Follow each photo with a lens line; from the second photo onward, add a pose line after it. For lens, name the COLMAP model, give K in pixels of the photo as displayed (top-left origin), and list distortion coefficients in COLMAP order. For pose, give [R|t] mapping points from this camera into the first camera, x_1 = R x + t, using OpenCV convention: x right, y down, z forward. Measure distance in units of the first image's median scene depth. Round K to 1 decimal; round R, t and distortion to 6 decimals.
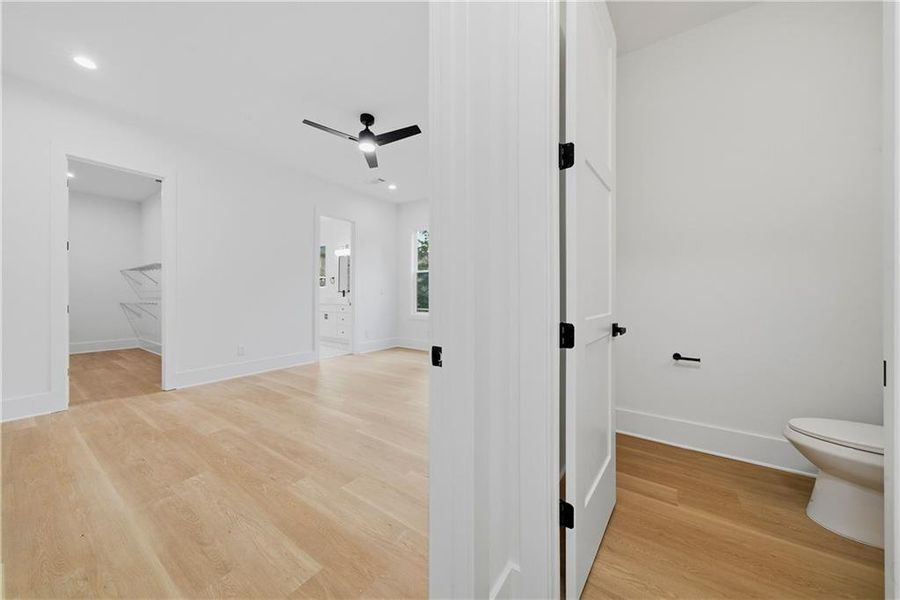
lens RADIAL K [[313.5, 0, 452.9], [0, 313.5, 298.4], [0, 0, 1]] dist [0.001599, 0.000012]
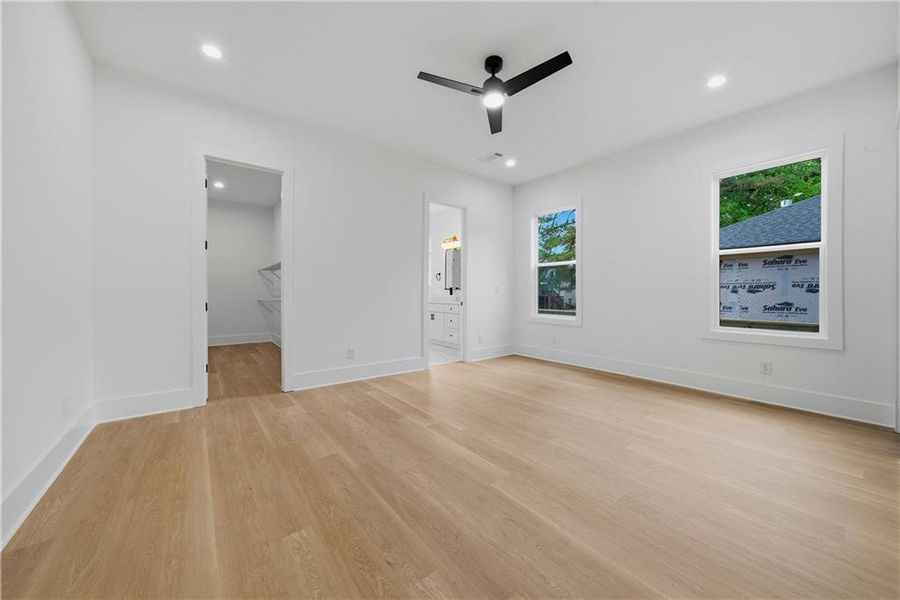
lens RADIAL K [[338.8, 0, 451.0], [0, 338.8, 295.7], [0, 0, 1]] dist [-0.000358, 0.000018]
pose [[0.951593, 0.000705, -0.307361, -0.112983], [-0.001467, 0.999996, -0.002250, -0.001727], [0.307359, 0.002592, 0.951590, 0.173842]]
